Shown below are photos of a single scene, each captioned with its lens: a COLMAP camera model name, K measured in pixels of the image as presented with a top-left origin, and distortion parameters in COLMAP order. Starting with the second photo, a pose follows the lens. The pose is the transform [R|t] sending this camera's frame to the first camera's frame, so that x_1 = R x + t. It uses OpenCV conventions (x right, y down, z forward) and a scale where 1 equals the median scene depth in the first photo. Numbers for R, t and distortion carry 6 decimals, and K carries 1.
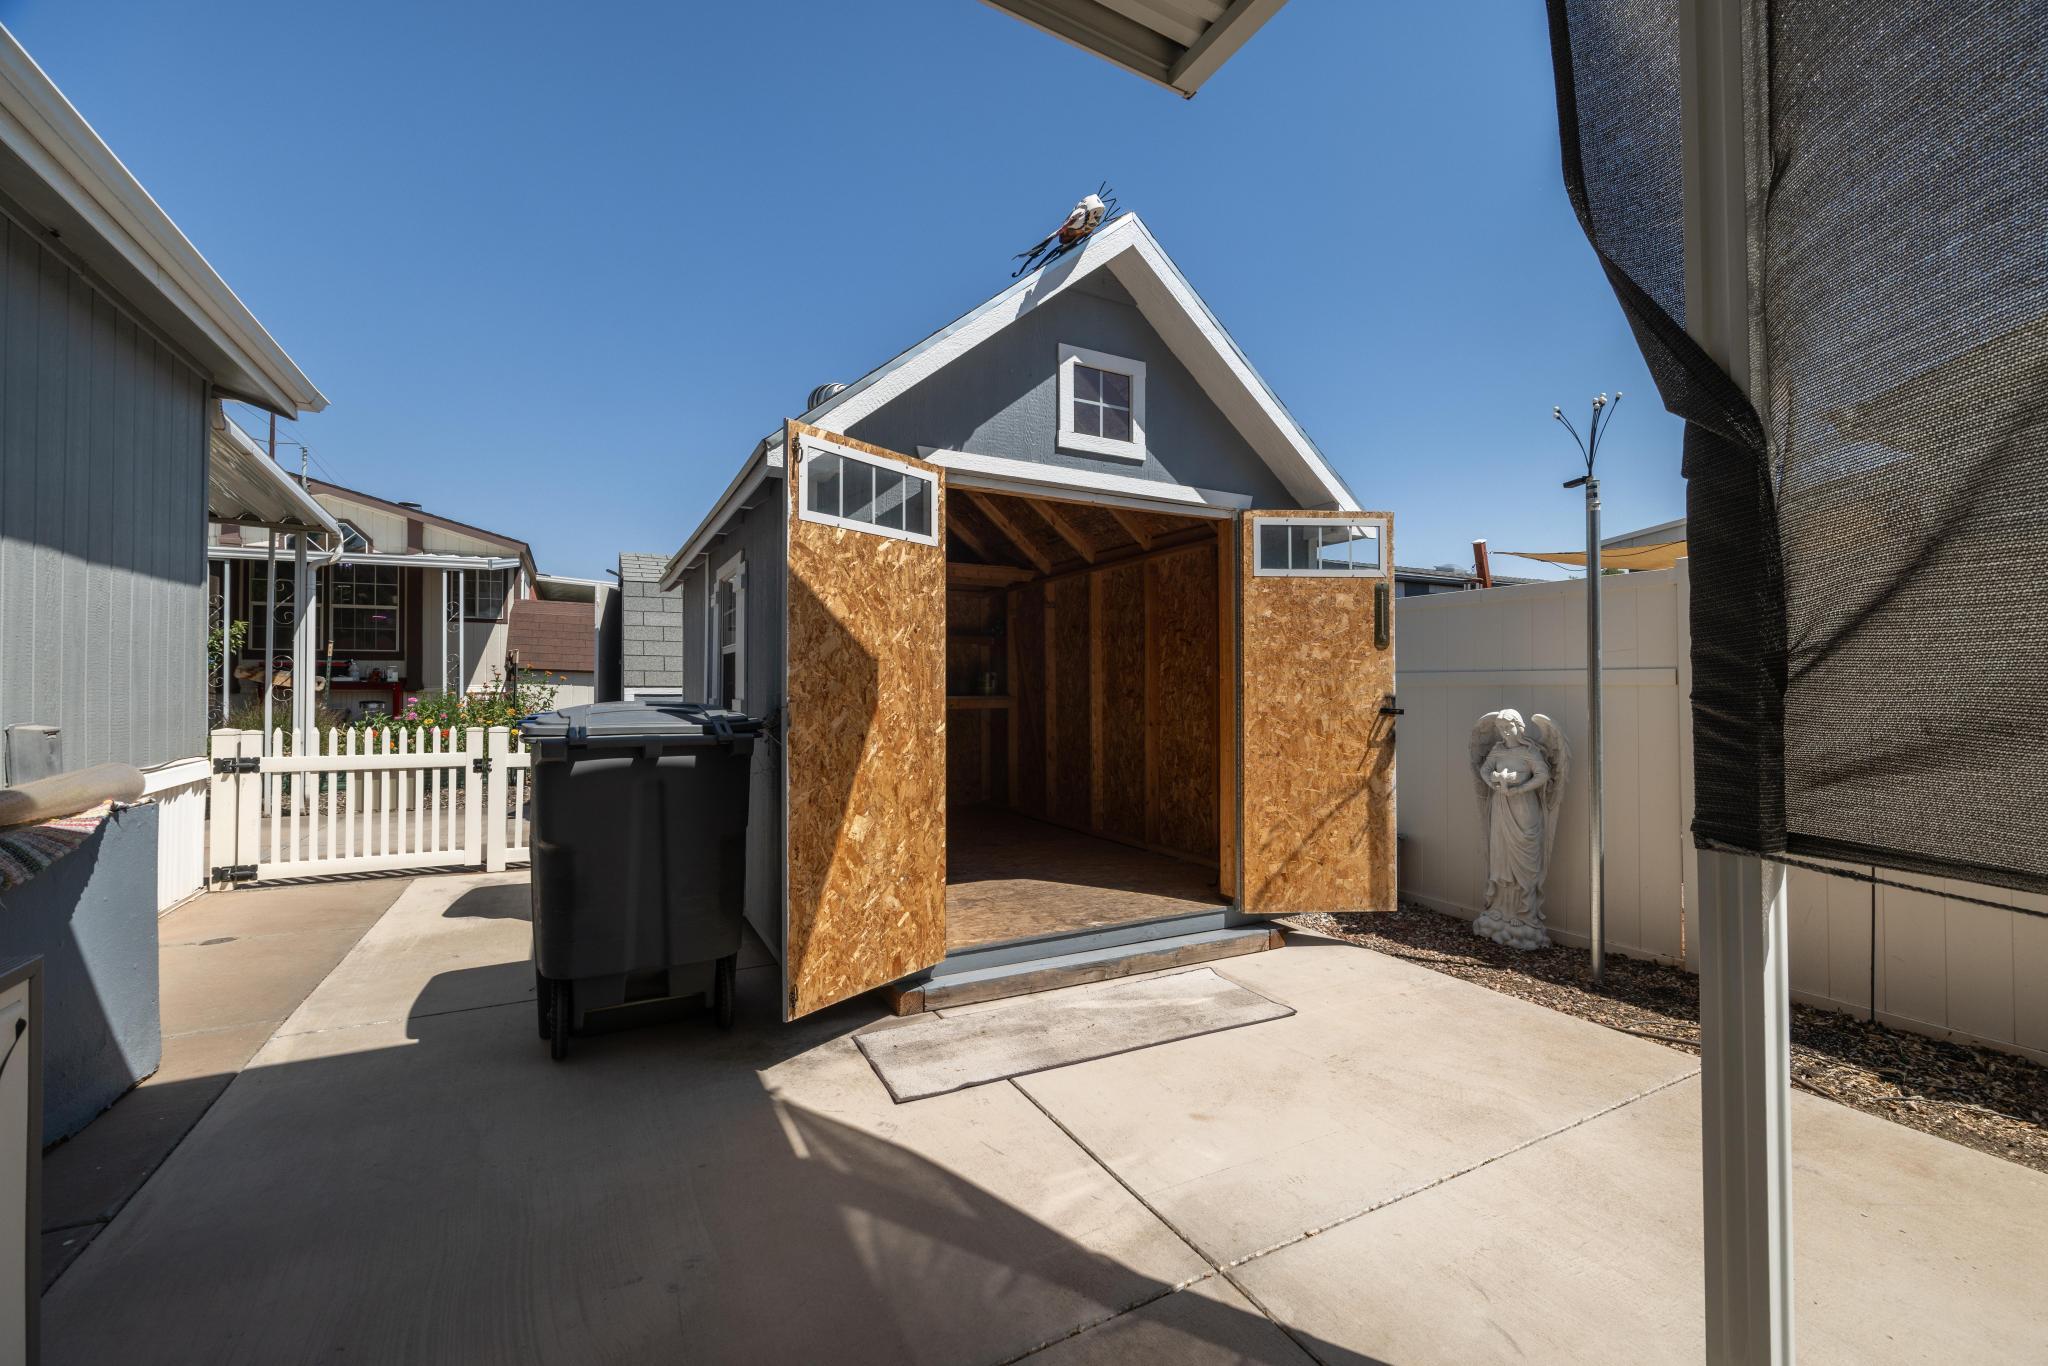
lens RADIAL K [[850.9, 0, 1007.9], [0, 850.9, 681.7], [0, 0, 1]] dist [-0.001272, -0.000021]
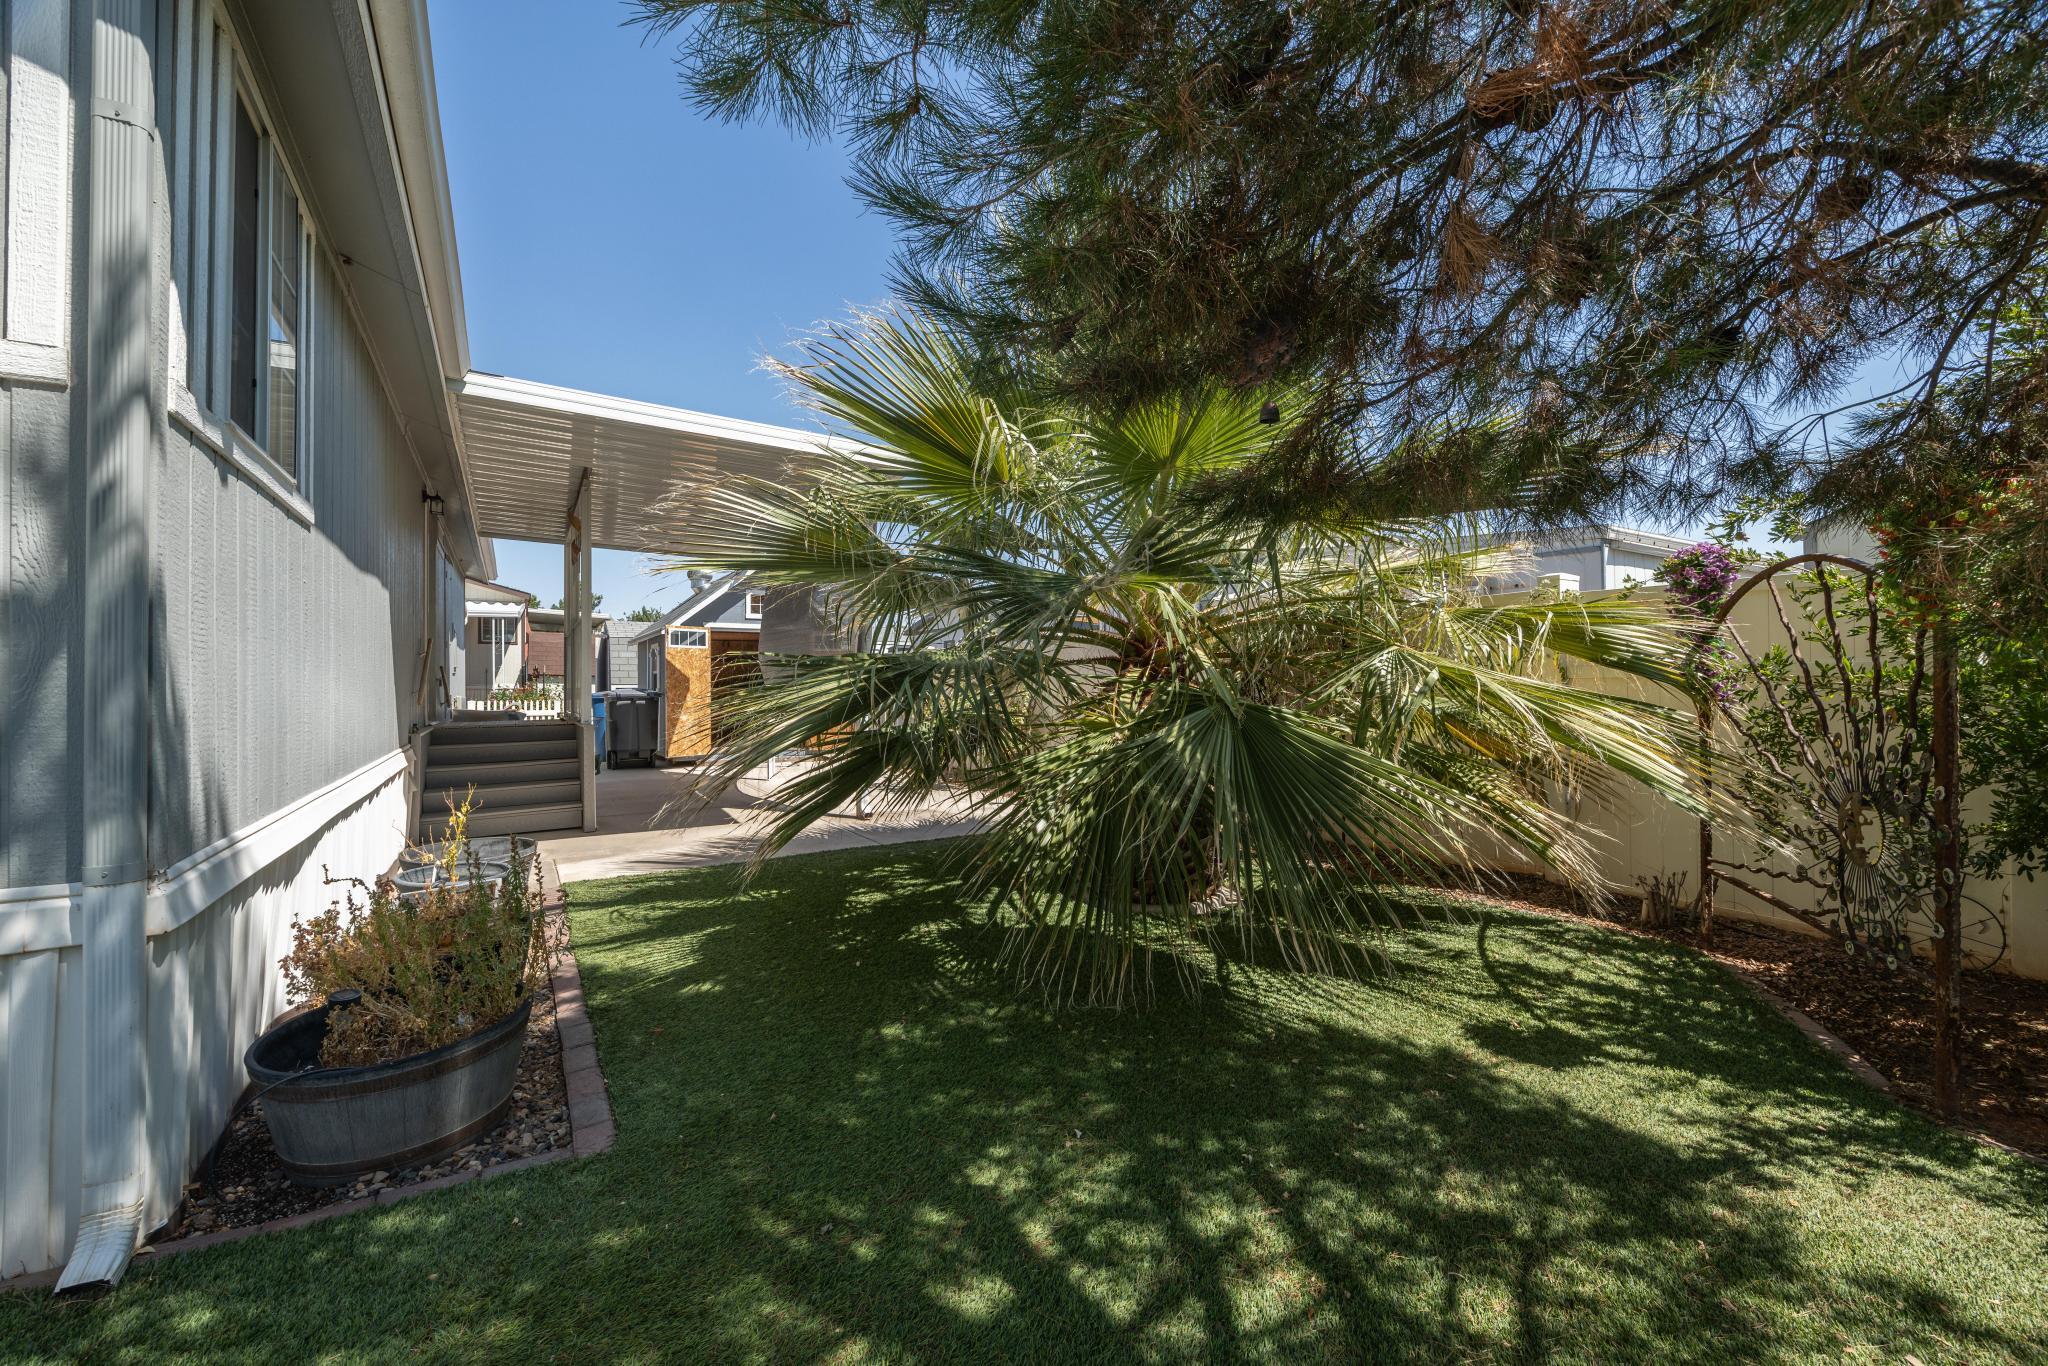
lens RADIAL K [[850.9, 0, 1007.9], [0, 850.9, 681.7], [0, 0, 1]] dist [-0.001272, -0.000021]
pose [[0.998174, -0.003748, 0.060288, 1.018004], [0.003446, 0.999981, 0.005110, -0.021038], [-0.060306, -0.004893, 0.998168, -2.873223]]
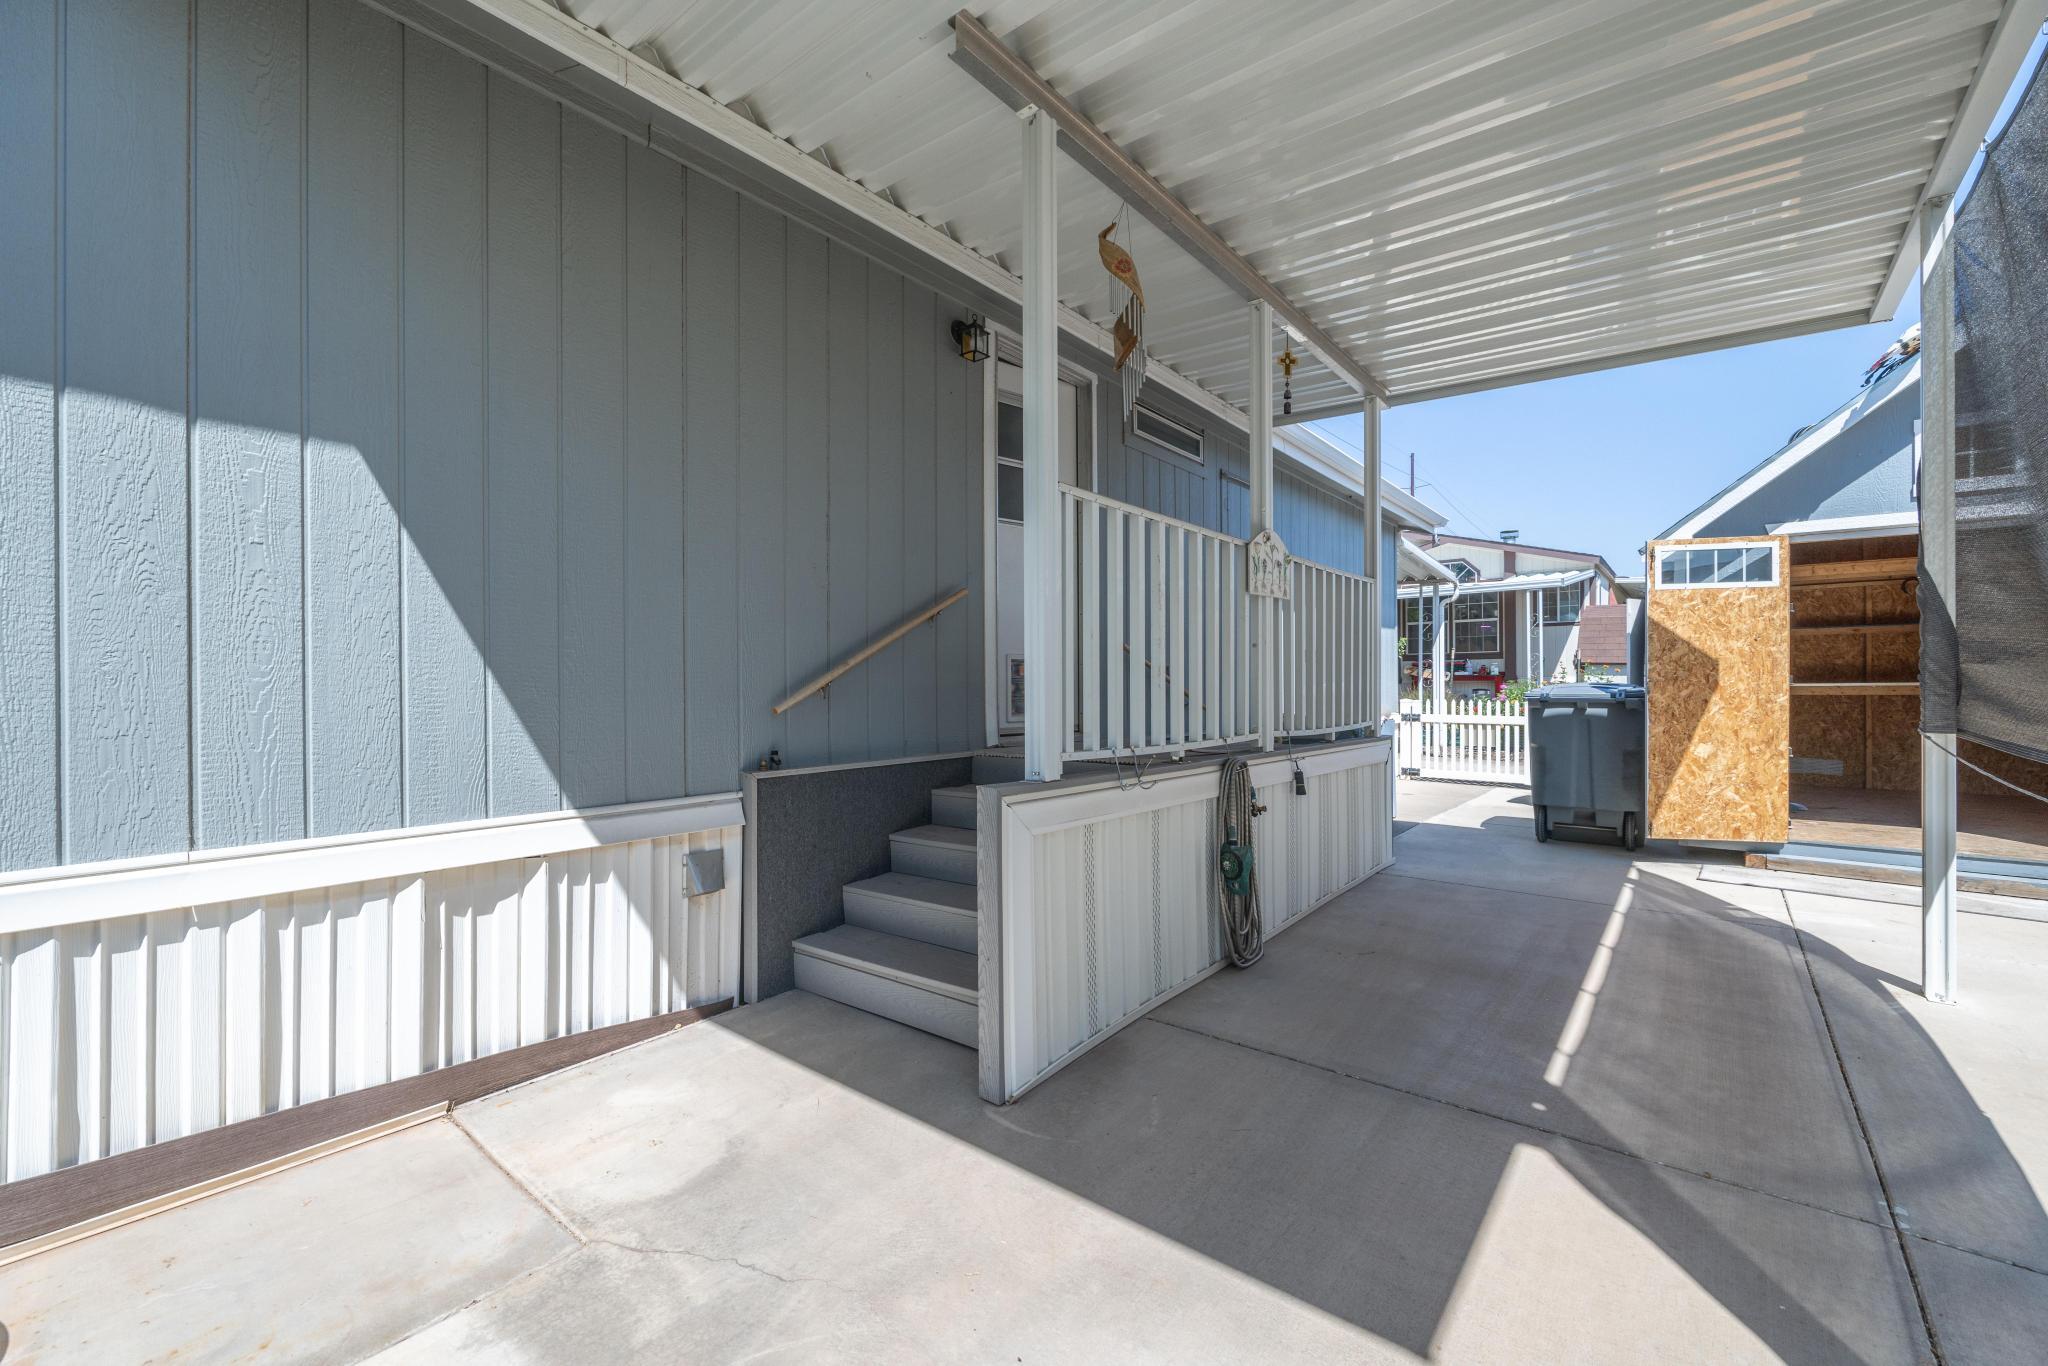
lens RADIAL K [[850.9, 0, 1007.9], [0, 850.9, 681.7], [0, 0, 1]] dist [-0.001272, -0.000021]
pose [[0.401010, -0.004459, -0.916063, 0.780719], [0.012325, 0.999924, 0.000528, 0.003261], [0.915991, -0.011502, 0.401035, -0.957807]]
